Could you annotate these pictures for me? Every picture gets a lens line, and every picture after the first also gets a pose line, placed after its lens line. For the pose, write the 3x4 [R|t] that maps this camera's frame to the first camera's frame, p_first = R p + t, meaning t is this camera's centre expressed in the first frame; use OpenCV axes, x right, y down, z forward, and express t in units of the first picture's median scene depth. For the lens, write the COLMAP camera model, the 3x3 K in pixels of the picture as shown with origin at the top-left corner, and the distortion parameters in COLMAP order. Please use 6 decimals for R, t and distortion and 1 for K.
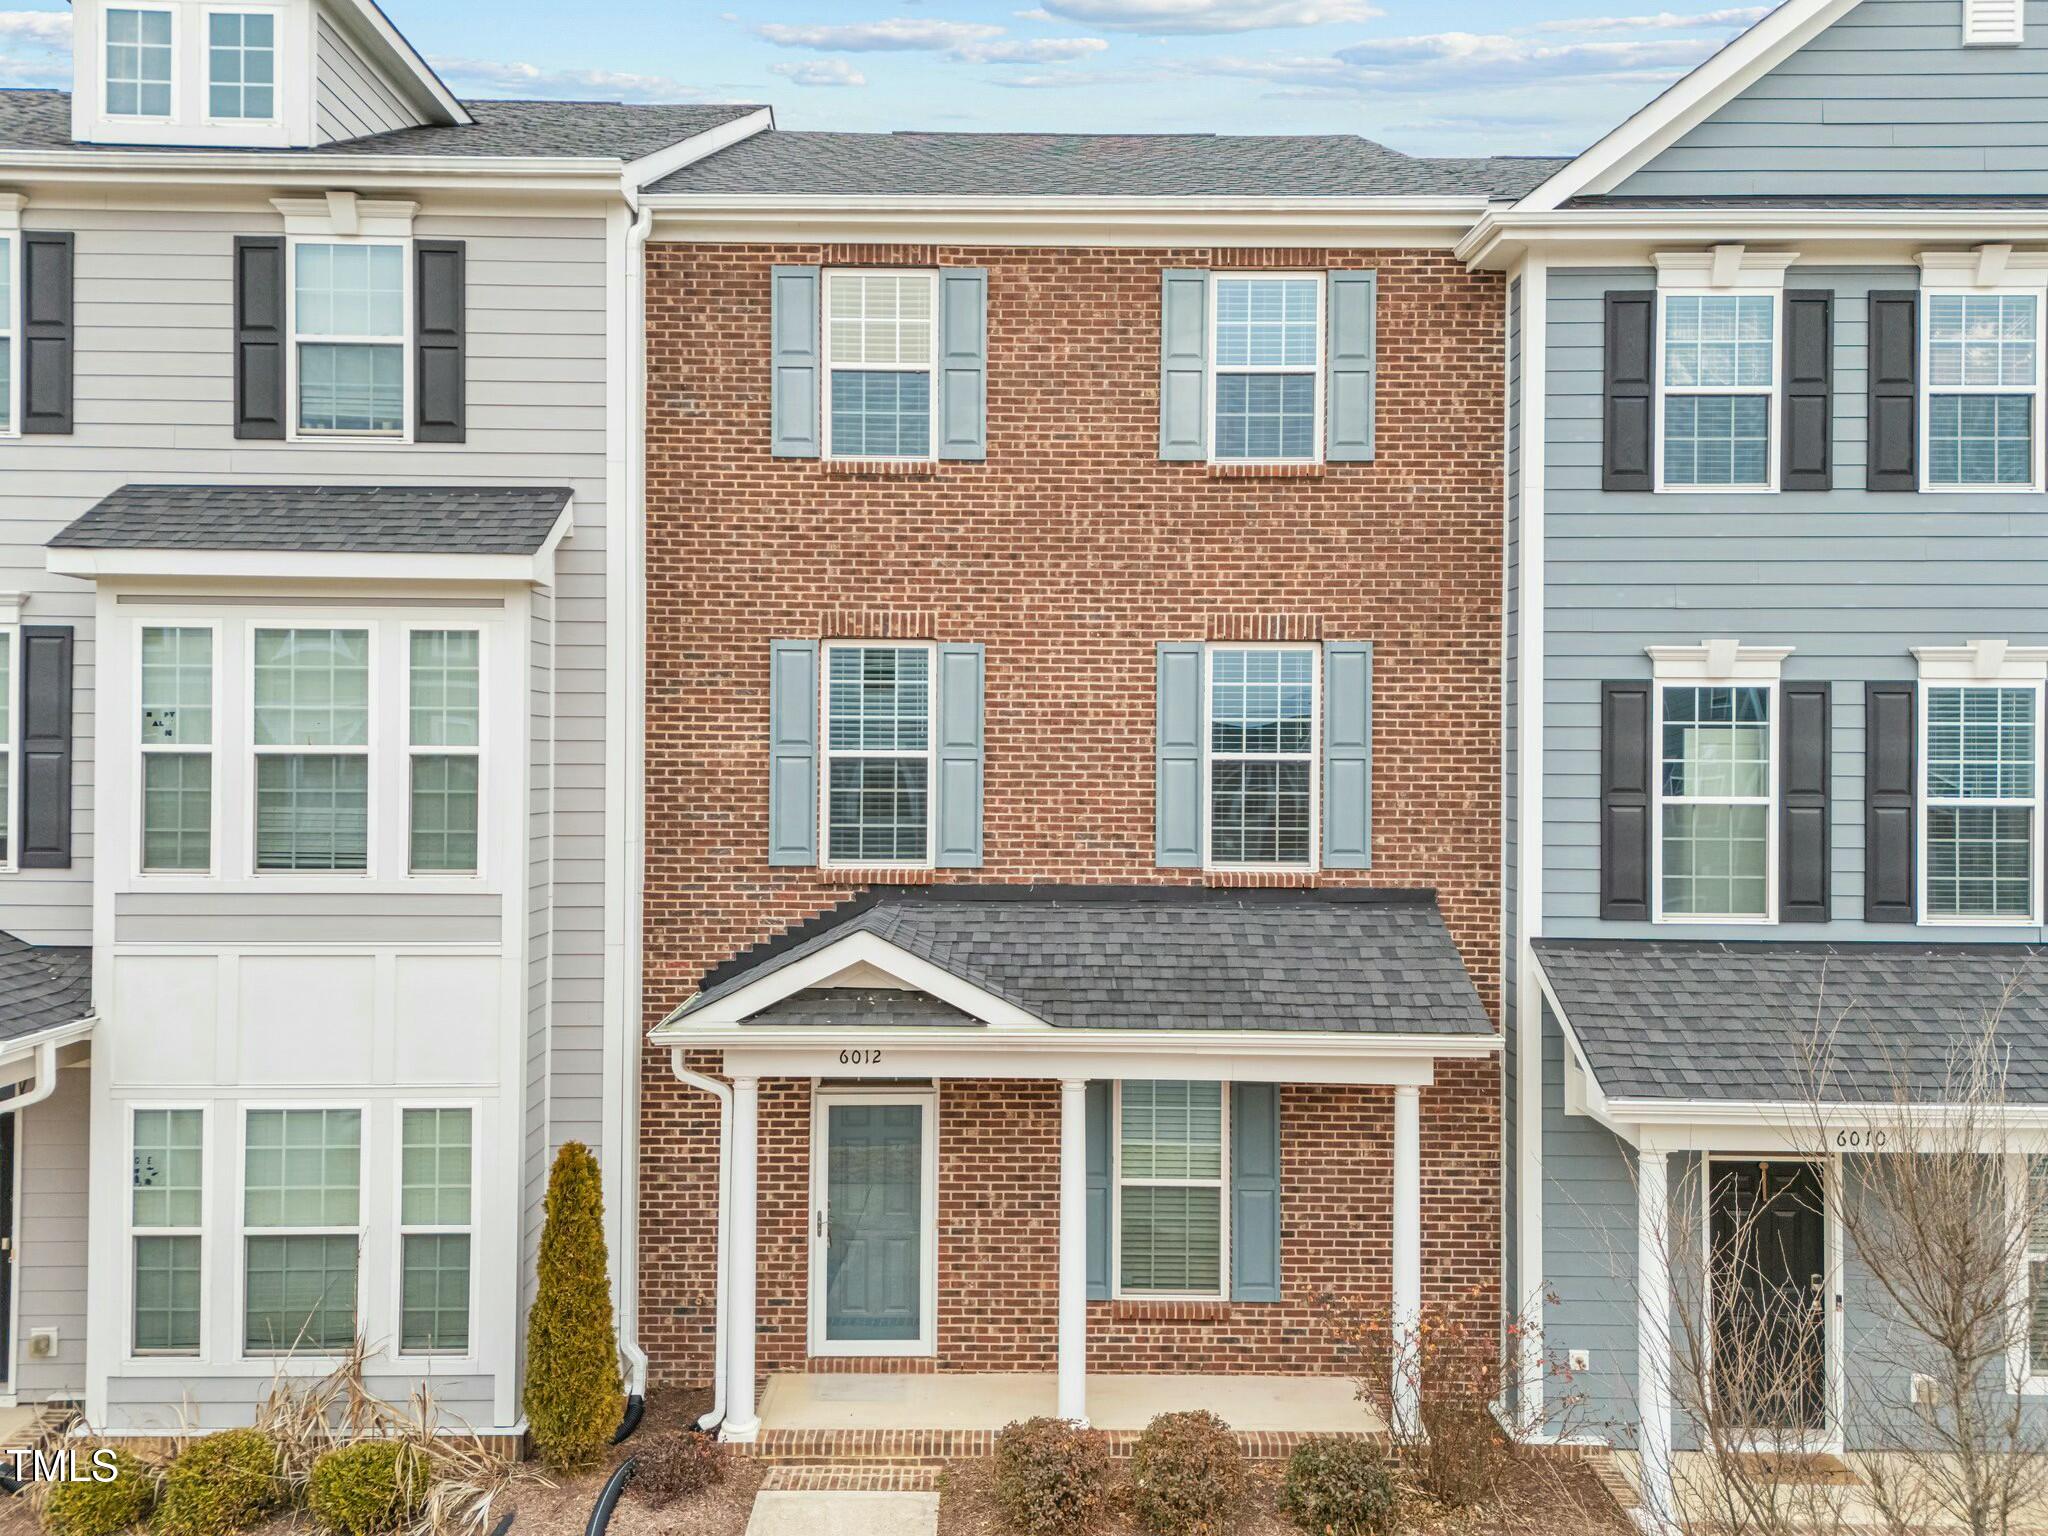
lens RADIAL K [[1524.1, 0, 1024.5], [0, 1524.1, 751.4], [0, 0, 1]] dist [0.055090, -0.042658]
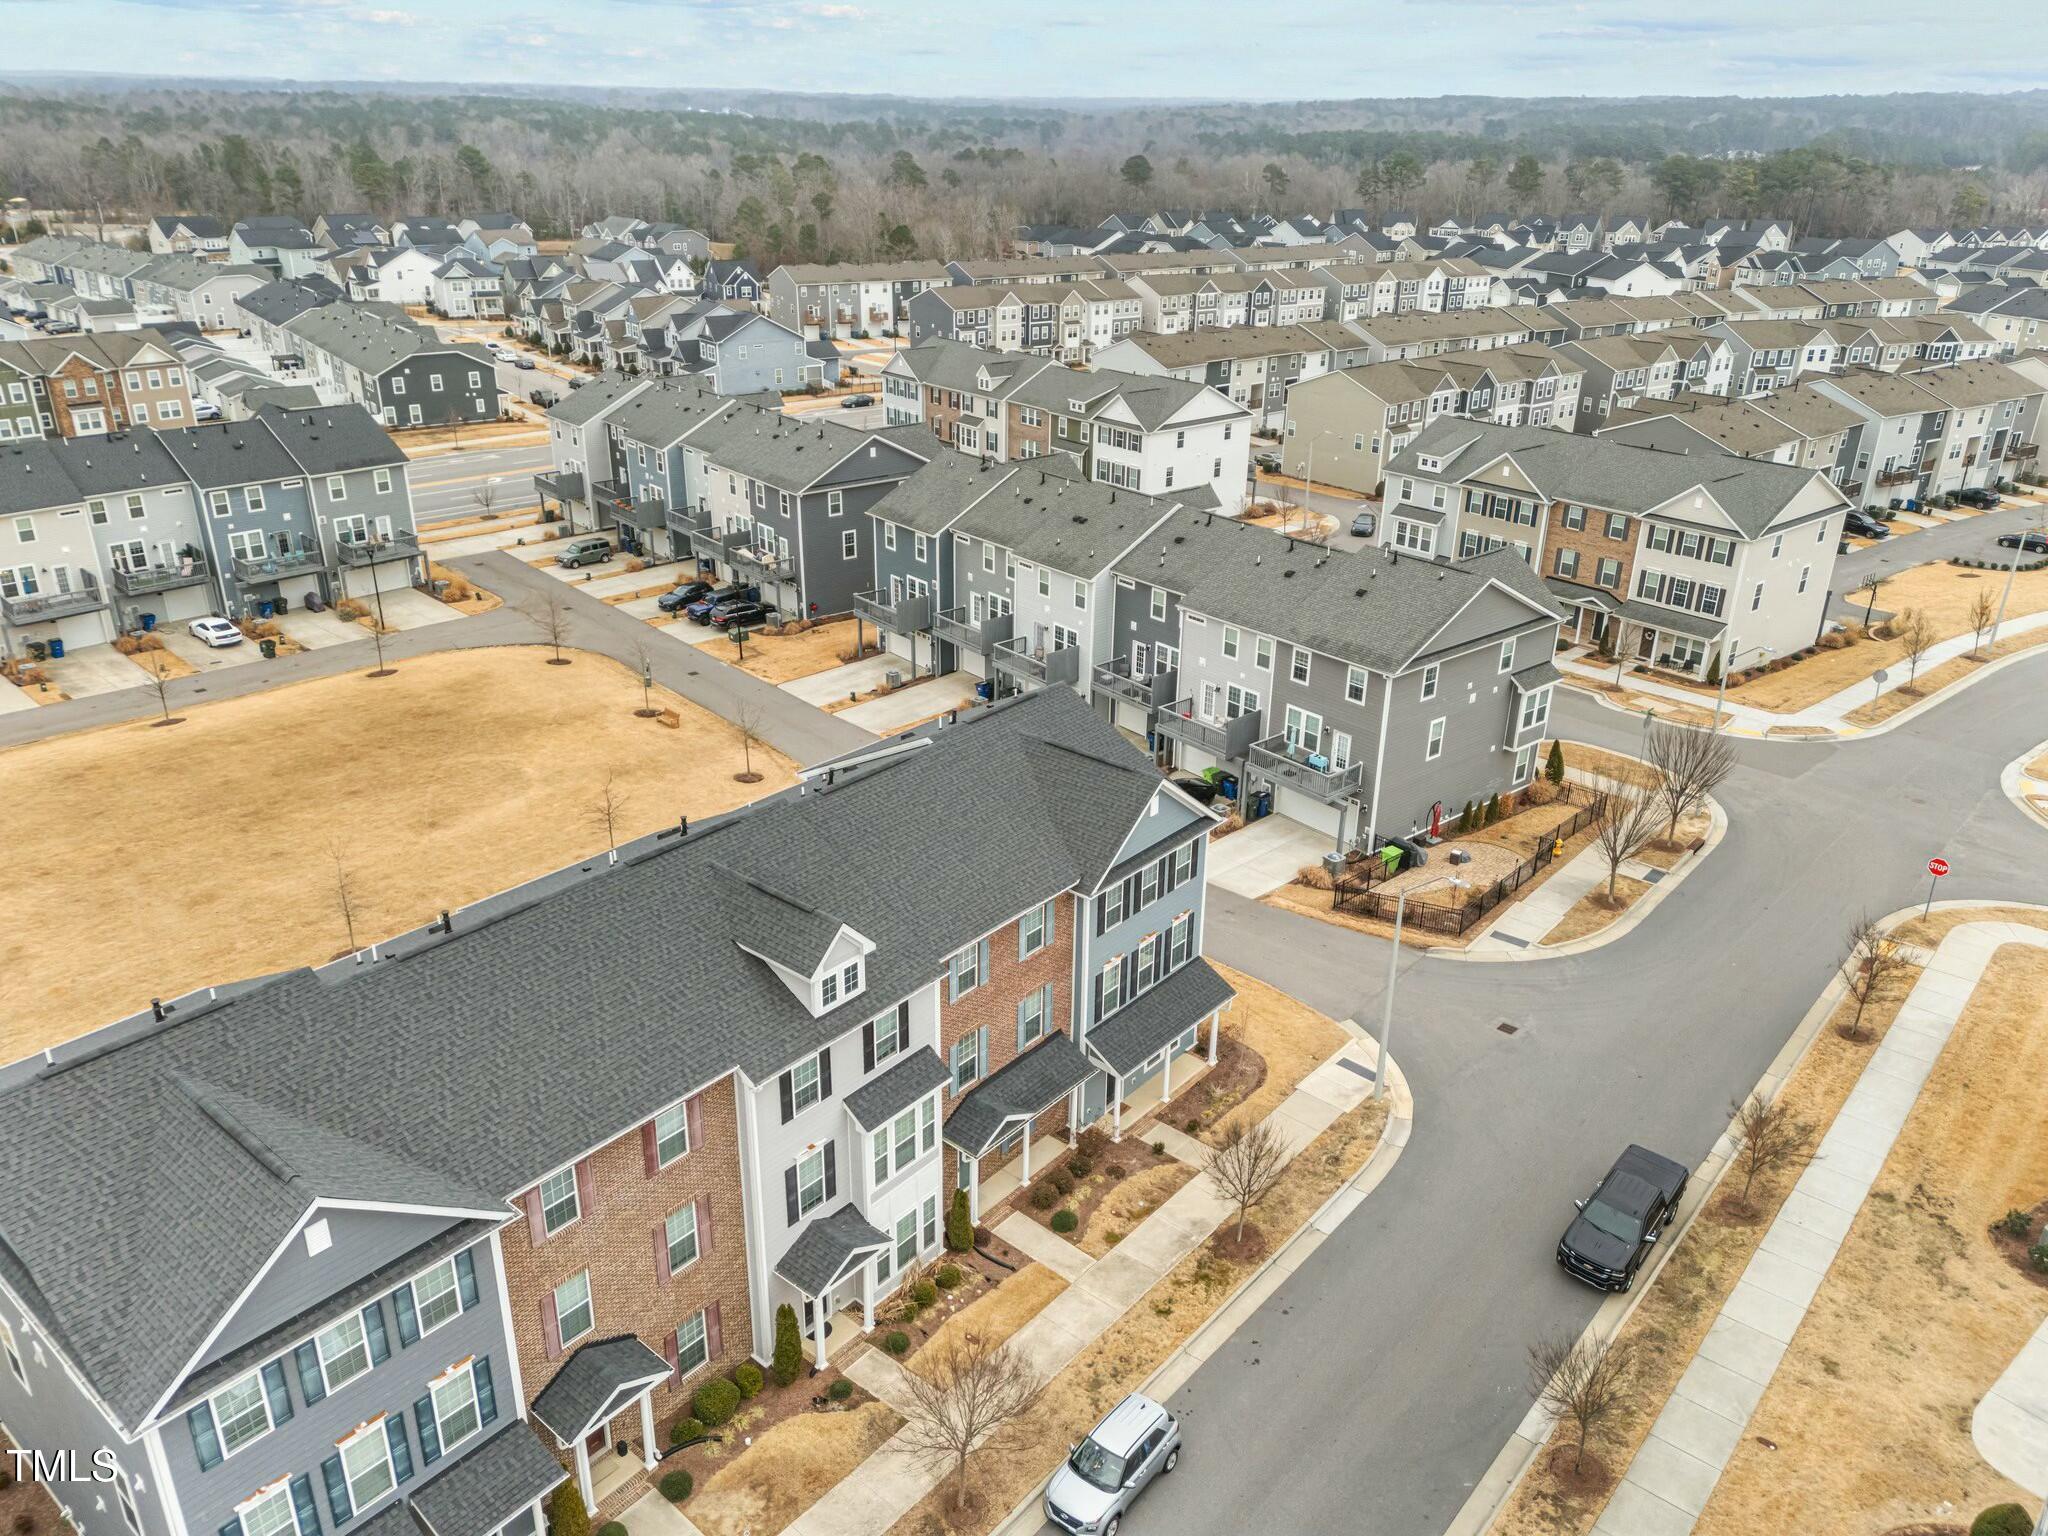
lens RADIAL K [[1482.4, 0, 1025.7], [0, 1482.4, 760.6], [0, 0, 1]] dist [0.077899, -0.081821]
pose [[0.644668, -0.299520, 0.703342, -2.376671], [-0.011099, 0.916284, 0.400375, -2.159880], [-0.764382, -0.265915, 0.587375, -1.072607]]
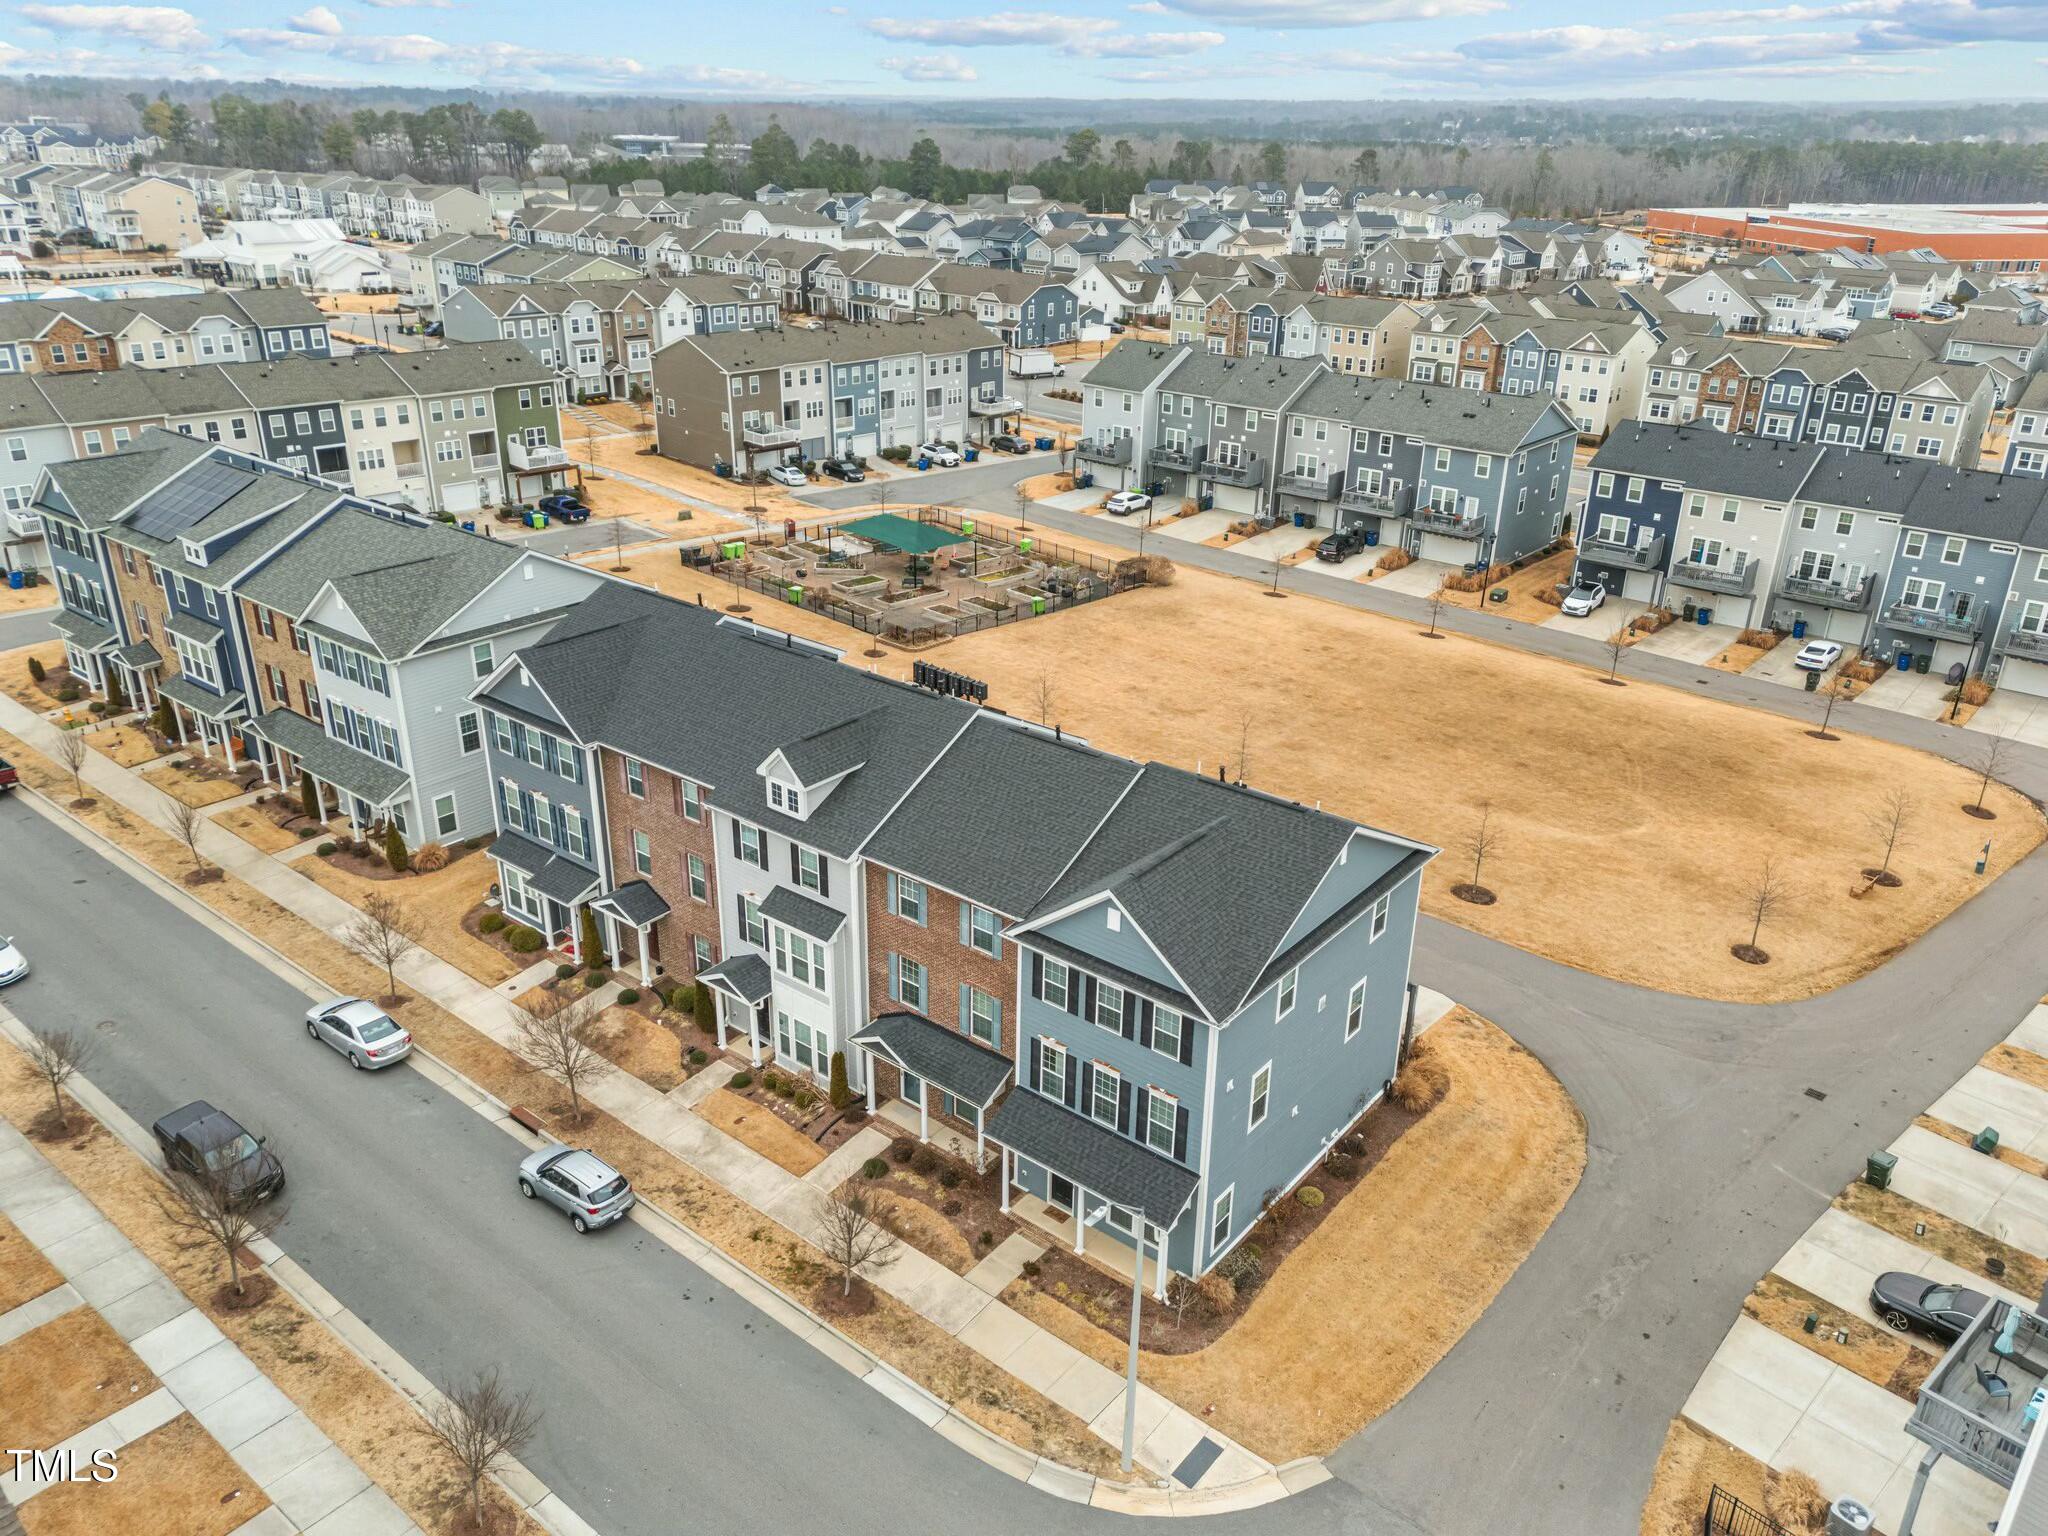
lens RADIAL K [[1482.4, 0, 1025.7], [0, 1482.4, 760.6], [0, 0, 1]] dist [0.077899, -0.081821]
pose [[0.781526, 0.252232, -0.570611, 2.298996], [-0.008726, 0.918957, 0.394262, -2.147962], [0.623812, -0.303146, 0.720389, -1.521047]]
